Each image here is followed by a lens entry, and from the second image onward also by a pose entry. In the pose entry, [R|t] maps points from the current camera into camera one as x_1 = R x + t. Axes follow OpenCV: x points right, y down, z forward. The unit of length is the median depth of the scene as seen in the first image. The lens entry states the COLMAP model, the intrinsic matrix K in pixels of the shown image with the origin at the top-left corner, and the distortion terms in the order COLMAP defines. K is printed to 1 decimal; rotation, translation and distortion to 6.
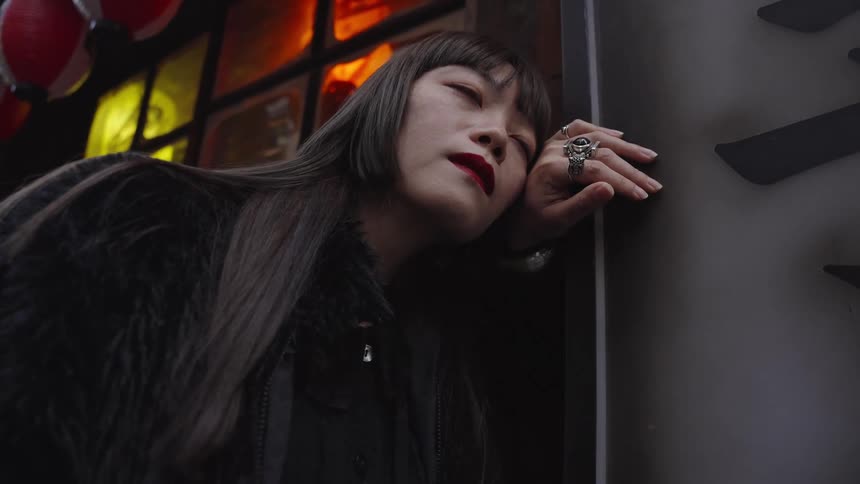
lens RADIAL K [[577.4, 0, 384.8], [0, 577.4, 244.2], [0, 0, 1]] dist [-0.044736, 0.000715]
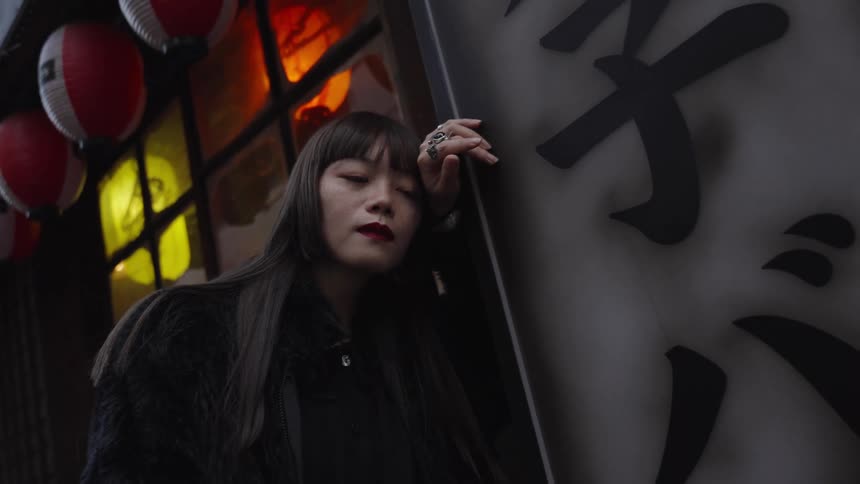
lens RADIAL K [[752.3, 0, 430.0], [0, 752.3, 242.0], [0, 0, 1]] dist [-0.140510, 0.166162]
pose [[0.946065, -0.314940, -0.075991, 0.400139], [0.318315, 0.947260, 0.037061, -0.104907], [0.060311, -0.059252, 0.996420, -0.894545]]
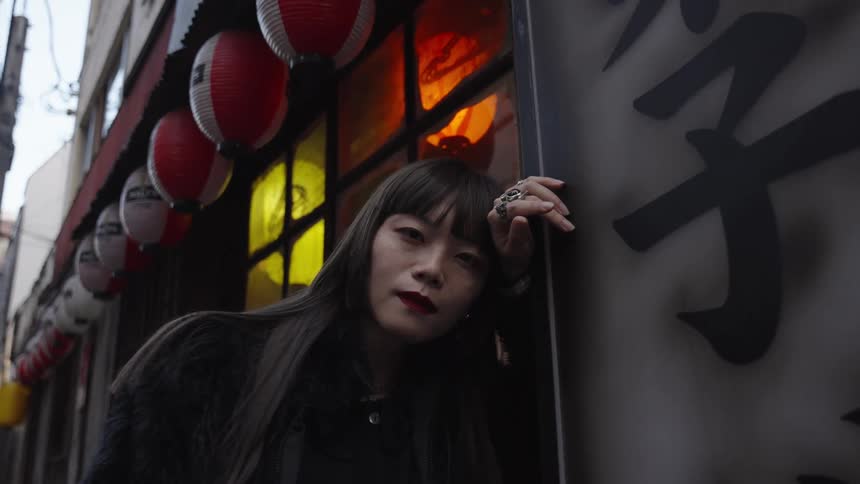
lens RADIAL K [[752.3, 0, 430.0], [0, 752.3, 242.0], [0, 0, 1]] dist [-0.140510, 0.166162]
pose [[0.937127, -0.174175, -0.302417, 0.695862], [0.165590, 0.984715, -0.054011, -0.111069], [0.307201, 0.000538, 0.951644, -0.661155]]
